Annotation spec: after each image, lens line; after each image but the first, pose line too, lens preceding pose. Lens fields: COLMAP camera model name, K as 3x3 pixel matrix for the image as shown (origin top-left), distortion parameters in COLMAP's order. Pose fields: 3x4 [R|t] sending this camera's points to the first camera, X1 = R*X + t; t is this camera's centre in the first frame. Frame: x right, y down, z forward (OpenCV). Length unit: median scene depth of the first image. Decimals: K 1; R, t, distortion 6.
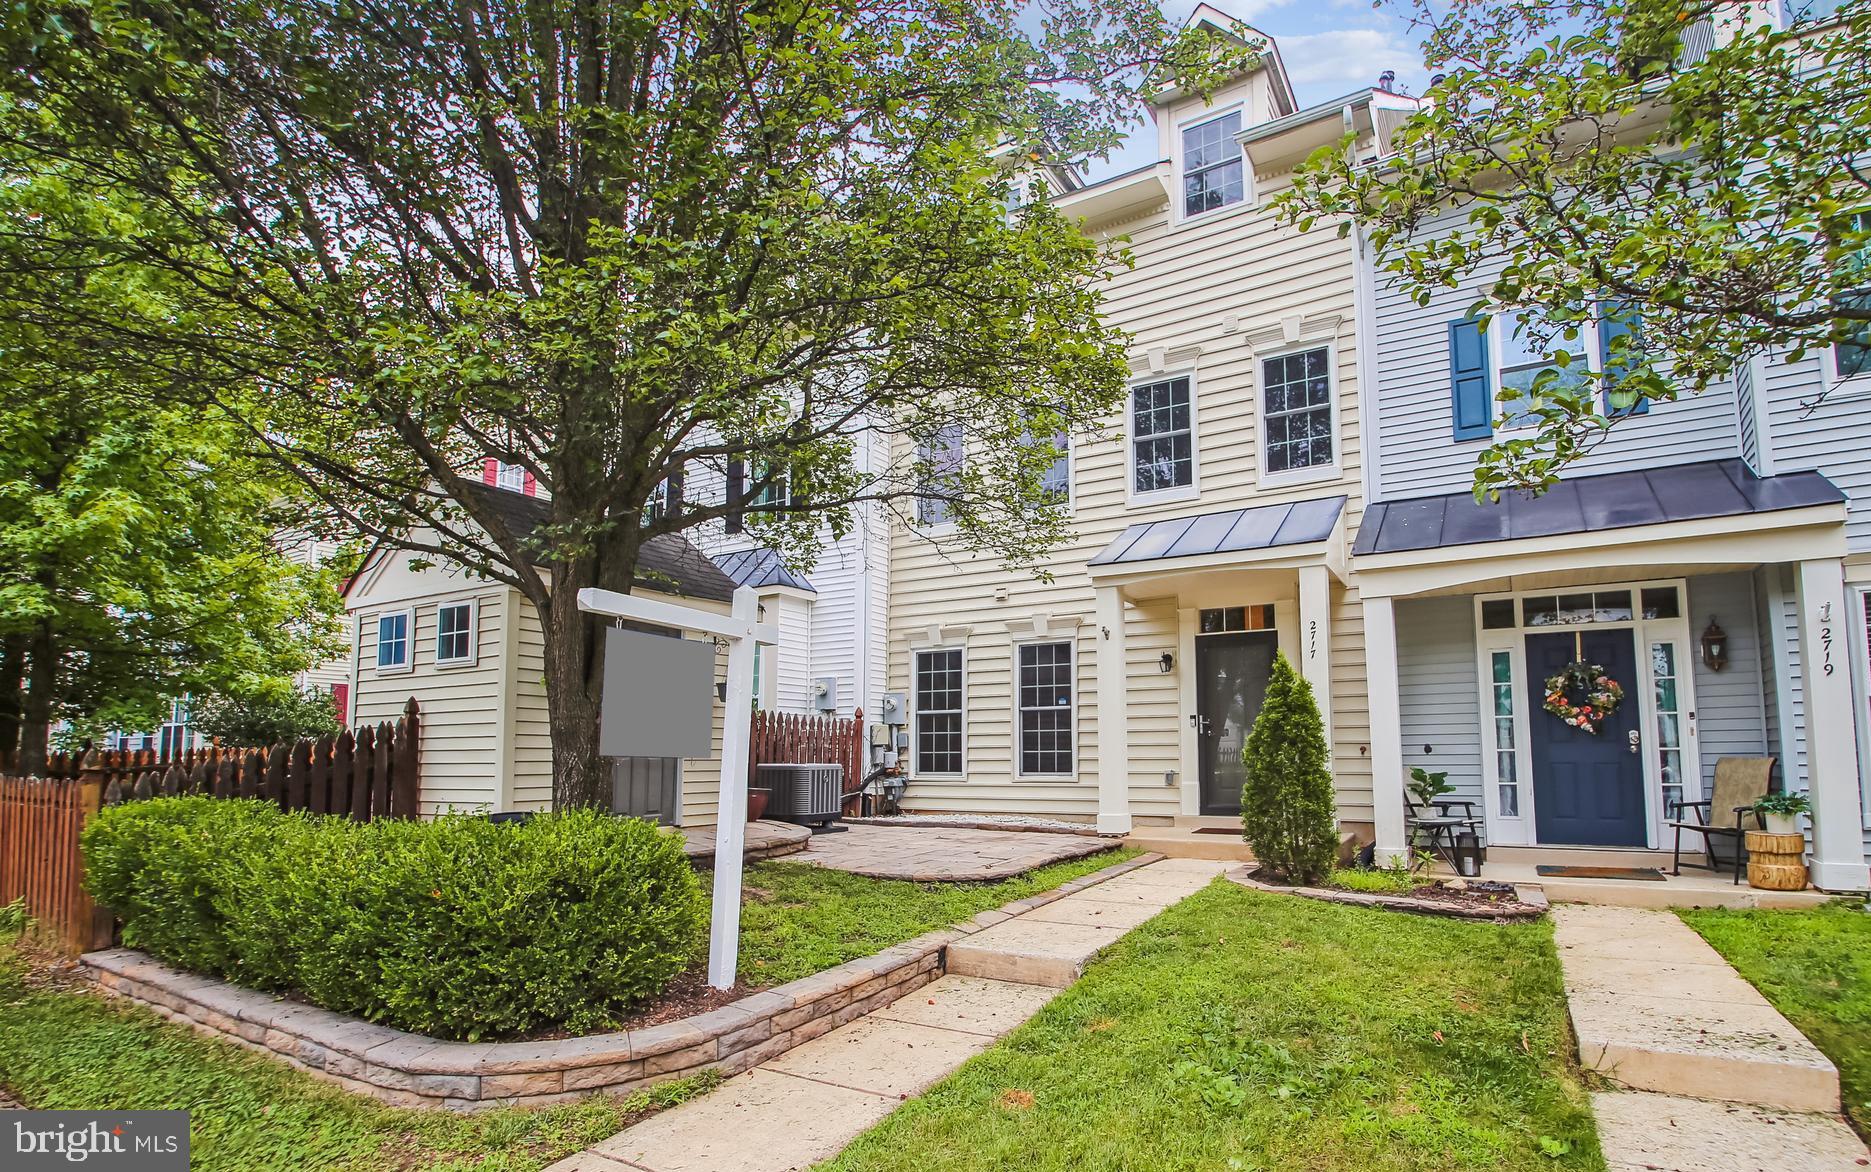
lens RADIAL K [[909.1, 0, 1013.0], [0, 909.1, 681.4], [0, 0, 1]] dist [-0.017951, -0.000397]
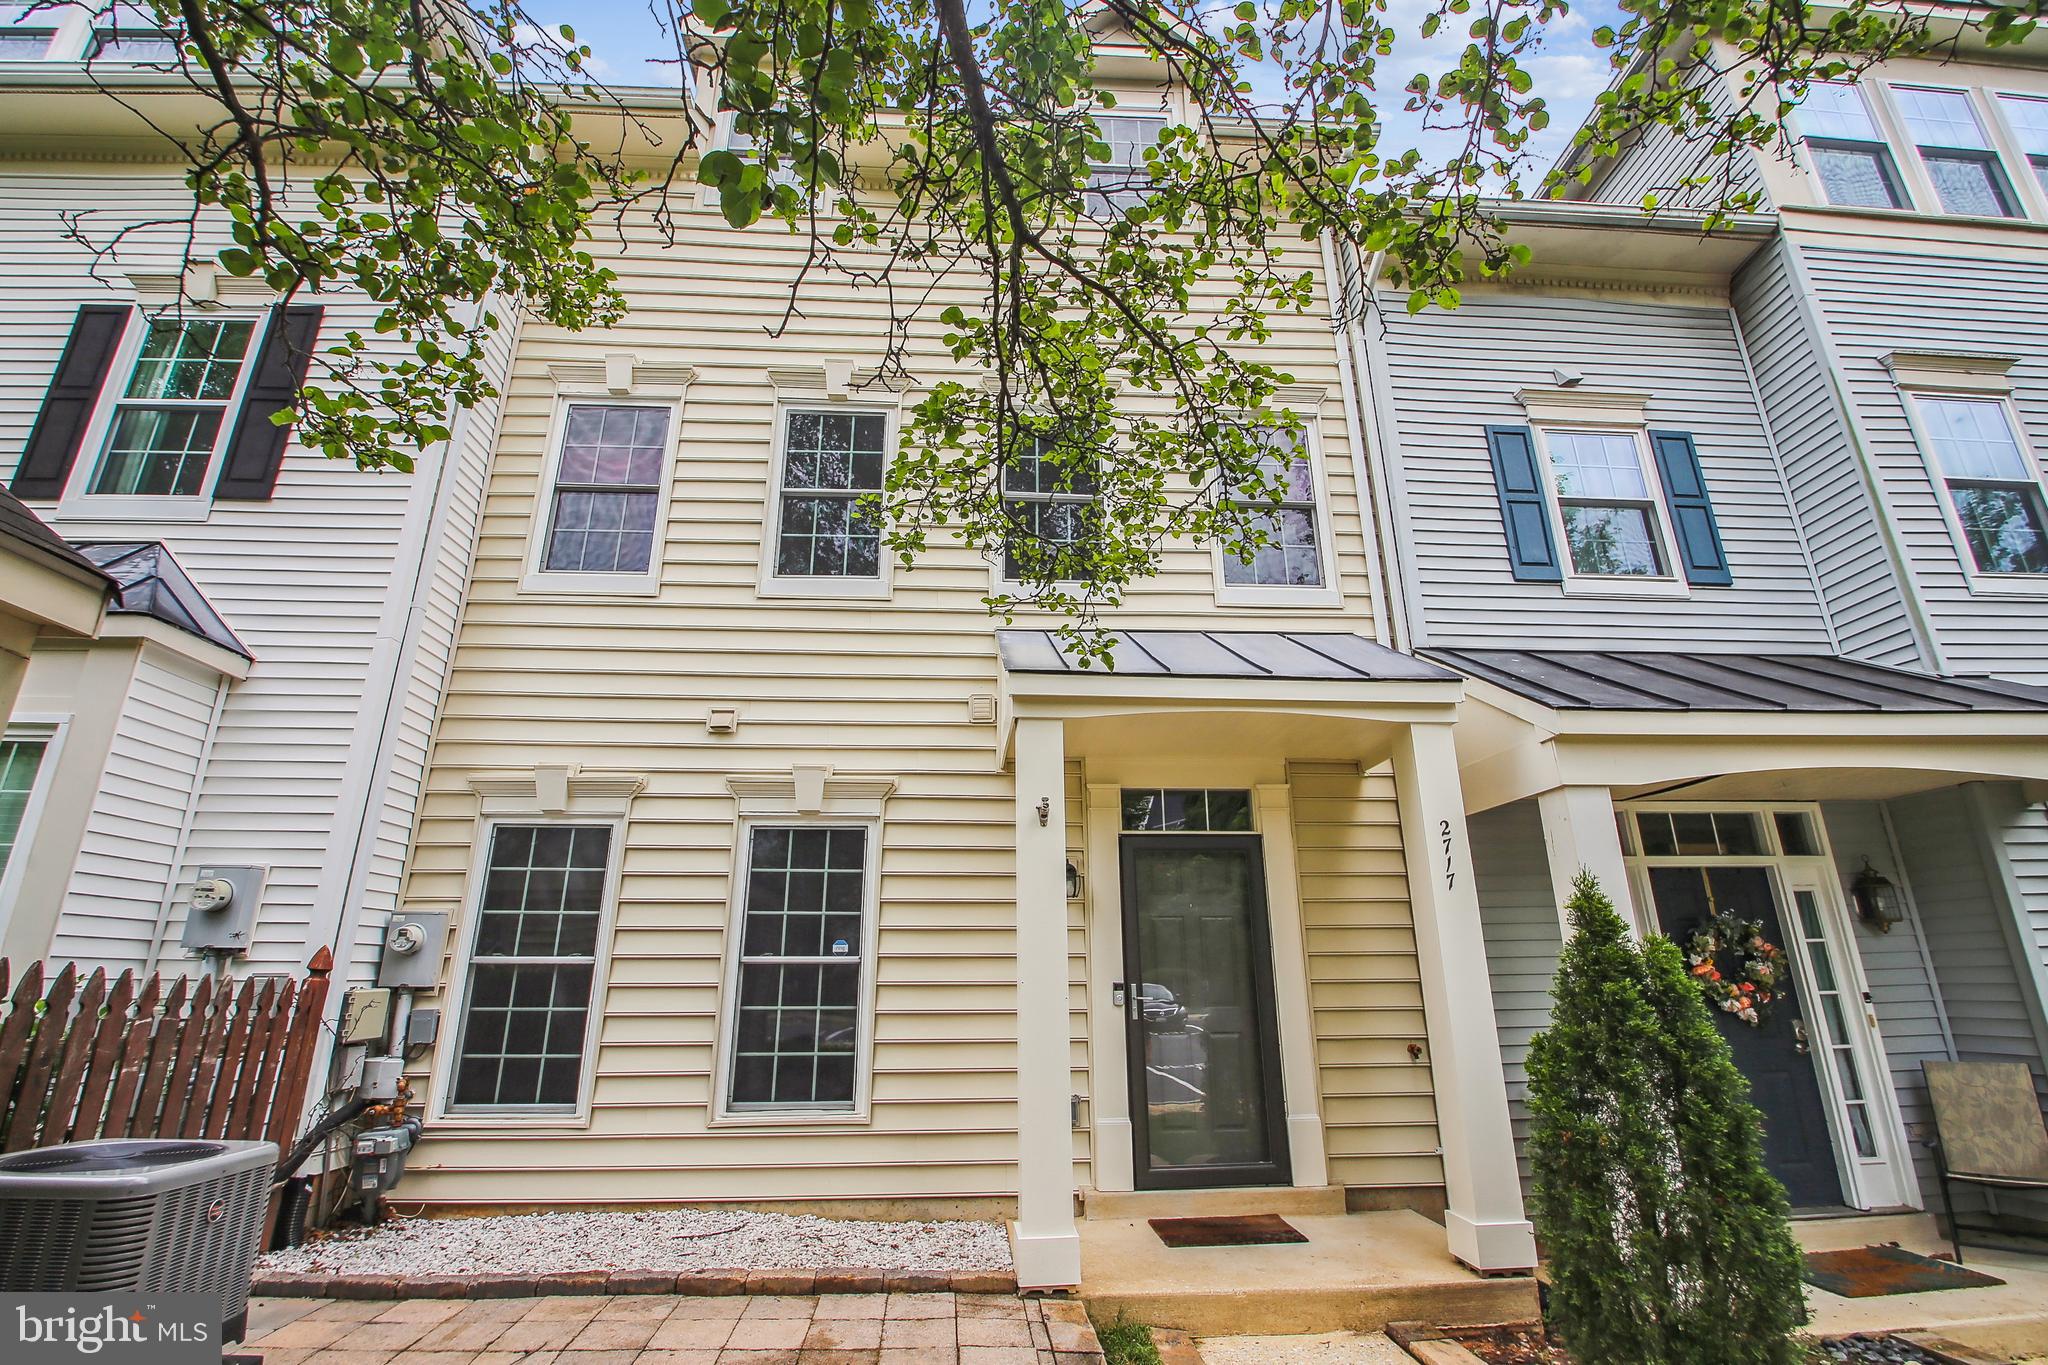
lens RADIAL K [[914.9, 0, 1021.5], [0, 914.9, 674.3], [0, 0, 1]] dist [-0.007200, -0.008516]
pose [[0.840401, 0.170185, 0.514552, -0.156440], [-0.043962, 0.967696, -0.248259, -0.002415], [-0.540179, 0.186016, 0.820734, 0.548496]]
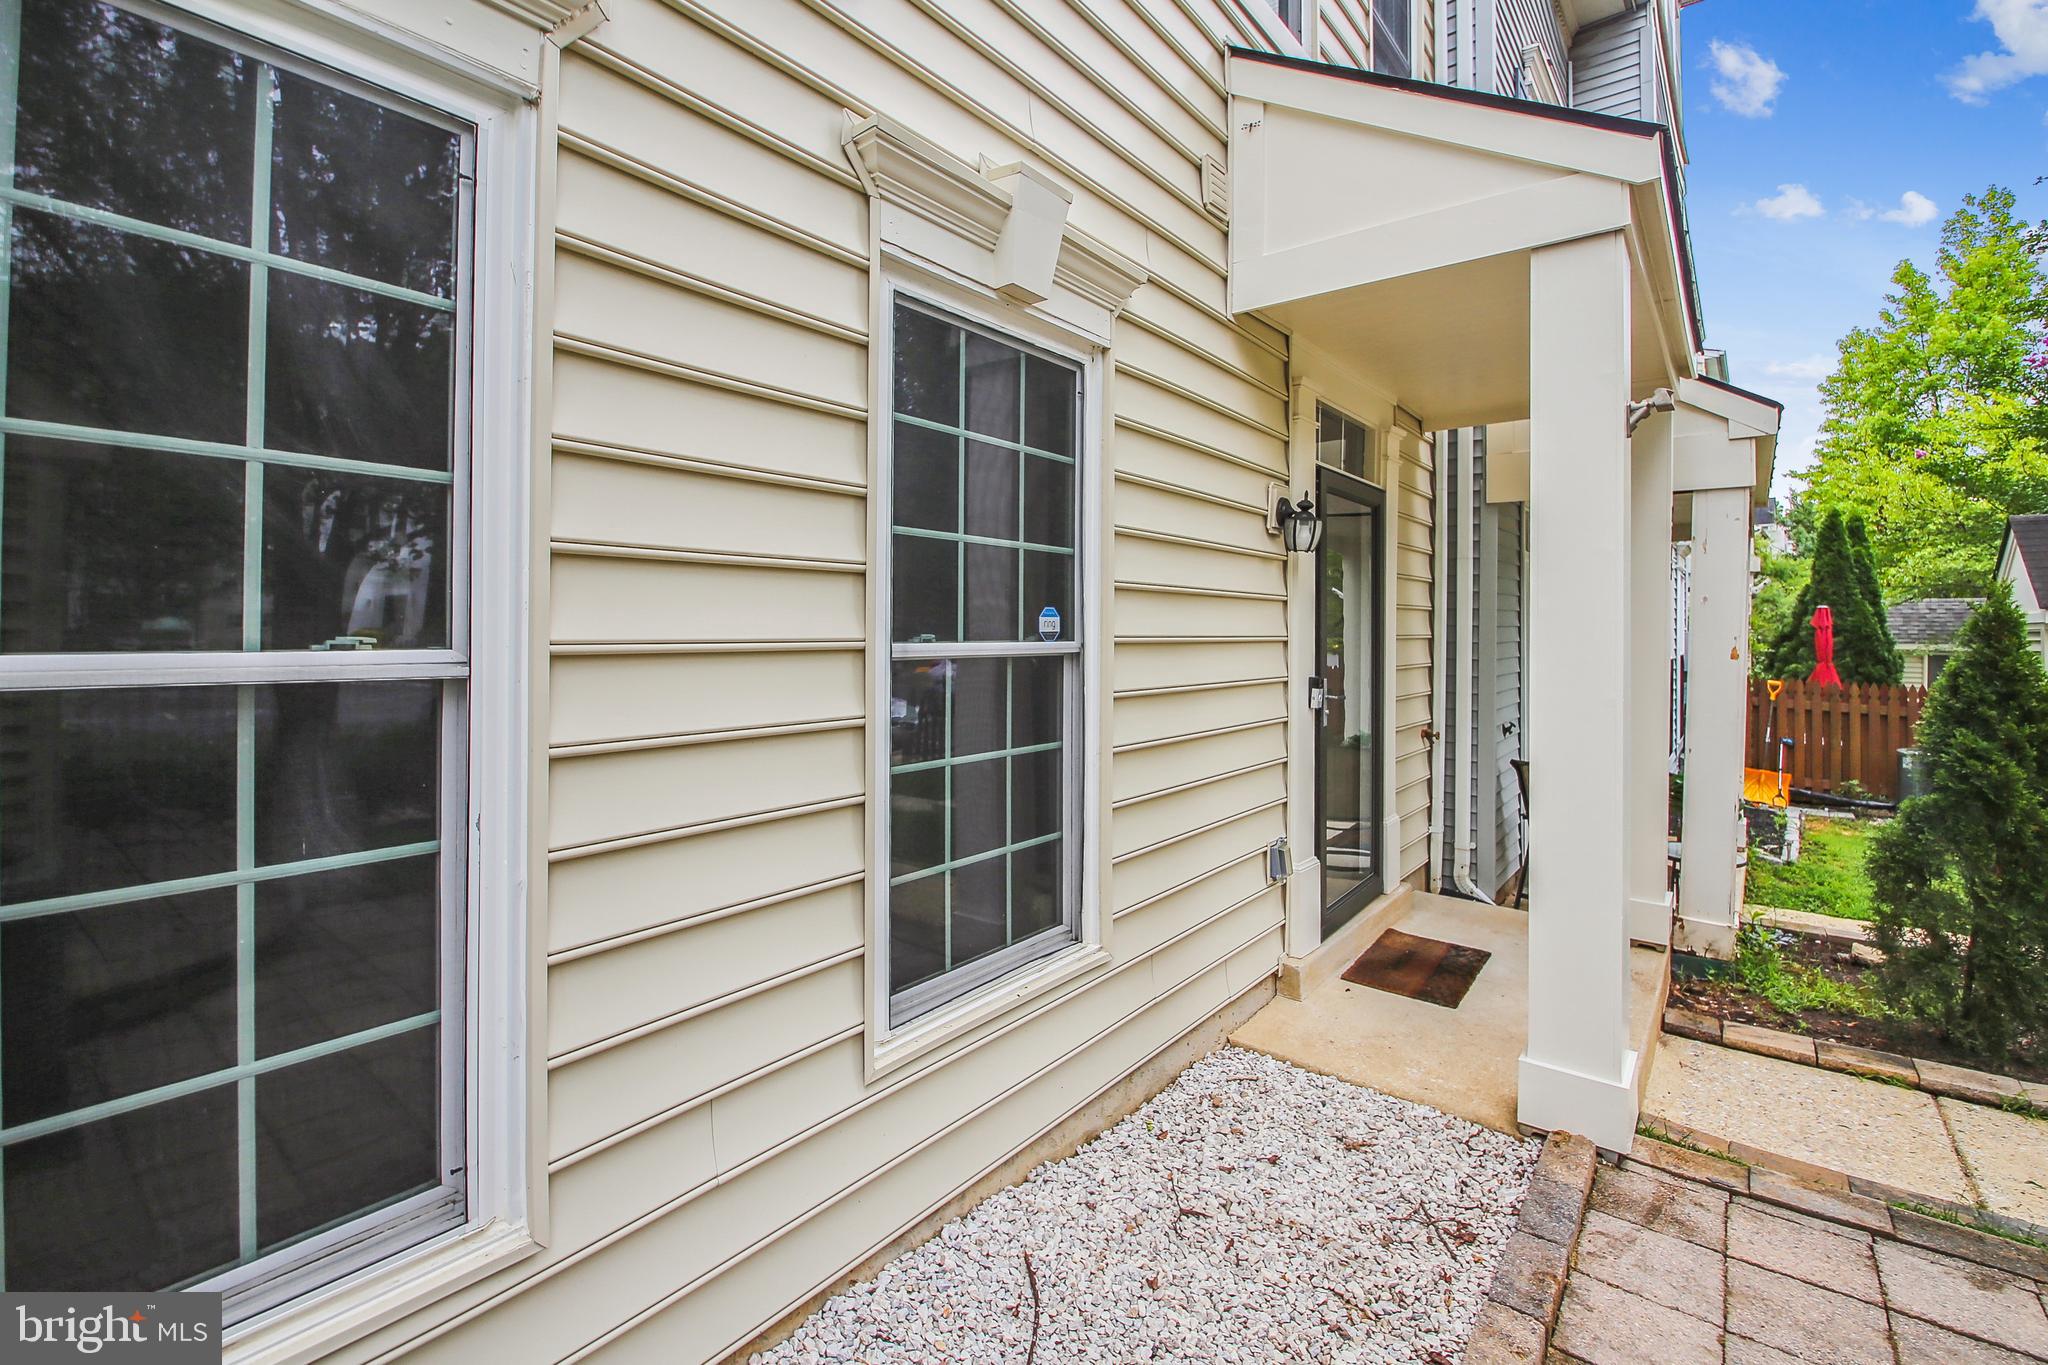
lens RADIAL K [[936.3, 0, 1027.9], [0, 936.3, 638.3], [0, 0, 1]] dist [-0.008694, -0.000083]
pose [[0.147895, -0.000071, 0.989003, -0.187298], [-0.081718, 0.996580, 0.012292, 0.025943], [-0.985621, -0.082637, 0.147384, 1.047460]]
